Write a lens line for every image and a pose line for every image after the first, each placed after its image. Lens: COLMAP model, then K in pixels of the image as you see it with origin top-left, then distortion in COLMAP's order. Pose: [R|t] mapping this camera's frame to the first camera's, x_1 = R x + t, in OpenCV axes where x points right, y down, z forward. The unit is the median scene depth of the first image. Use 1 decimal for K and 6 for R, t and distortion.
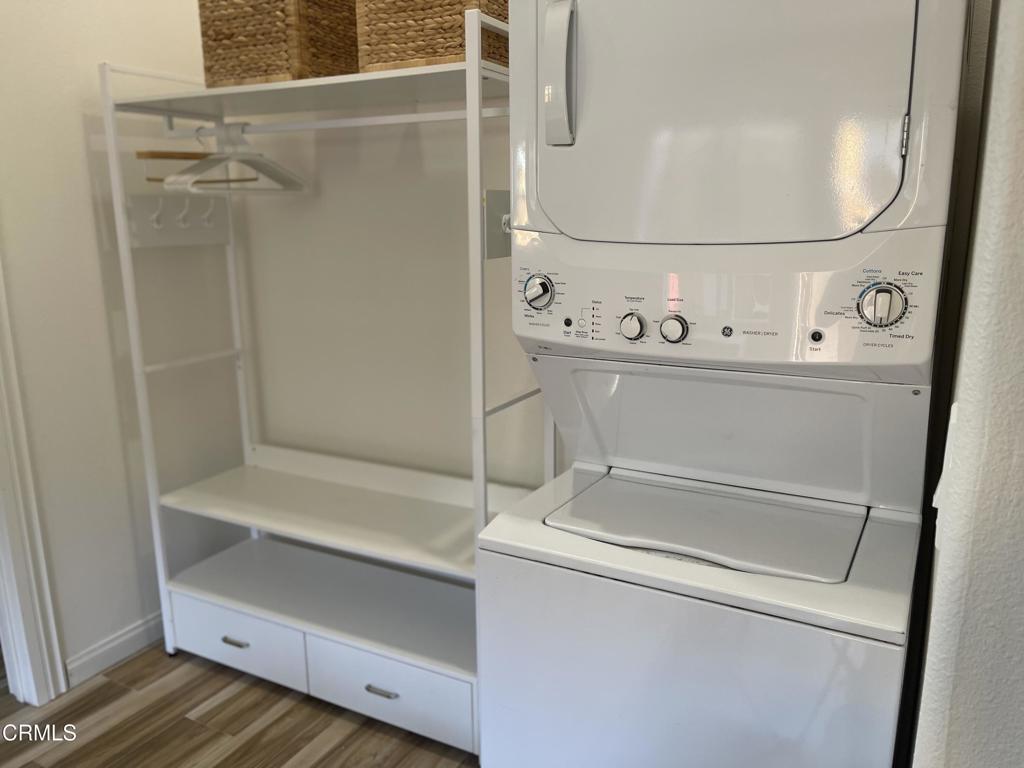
lens RADIAL K [[784.1, 0, 510.3], [0, 784.1, 384.1], [0, 0, 1]] dist [0.071882, -0.080175]
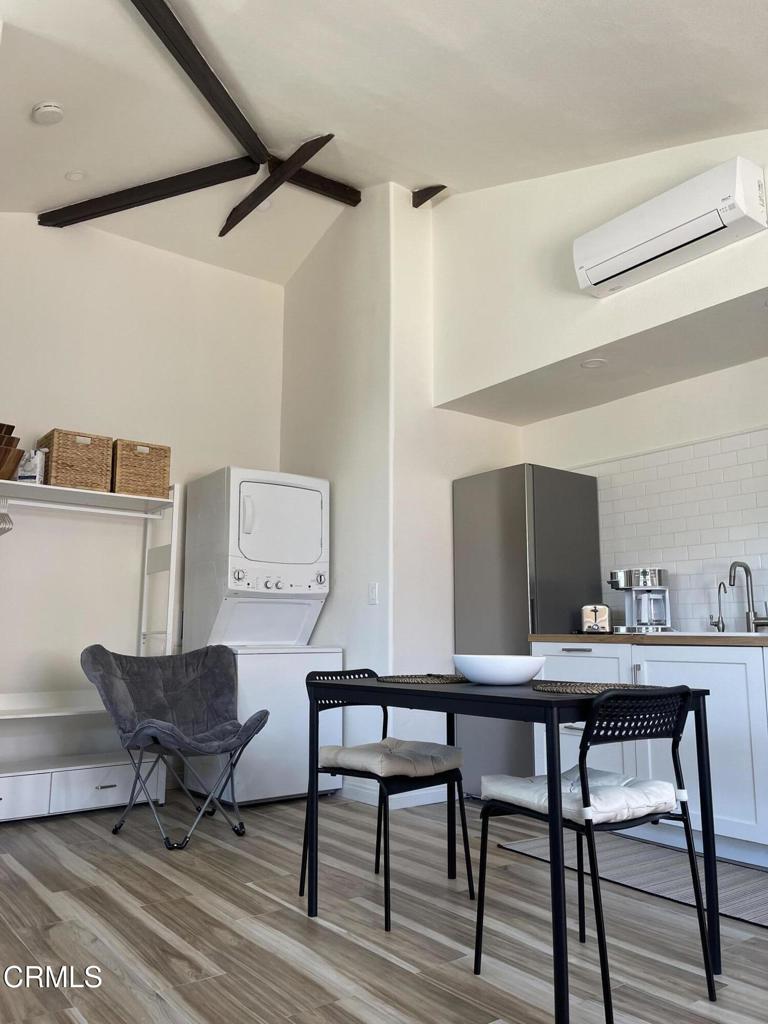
lens RADIAL K [[784.1, 0, 378.9], [0, 784.1, 512.8], [0, 0, 1]] dist [0.071882, -0.080175]
pose [[0.397425, 0.166212, 0.902456, -2.733526], [0.197164, 0.945023, -0.260879, 0.606271], [-0.896203, 0.281611, 0.342805, -0.712949]]
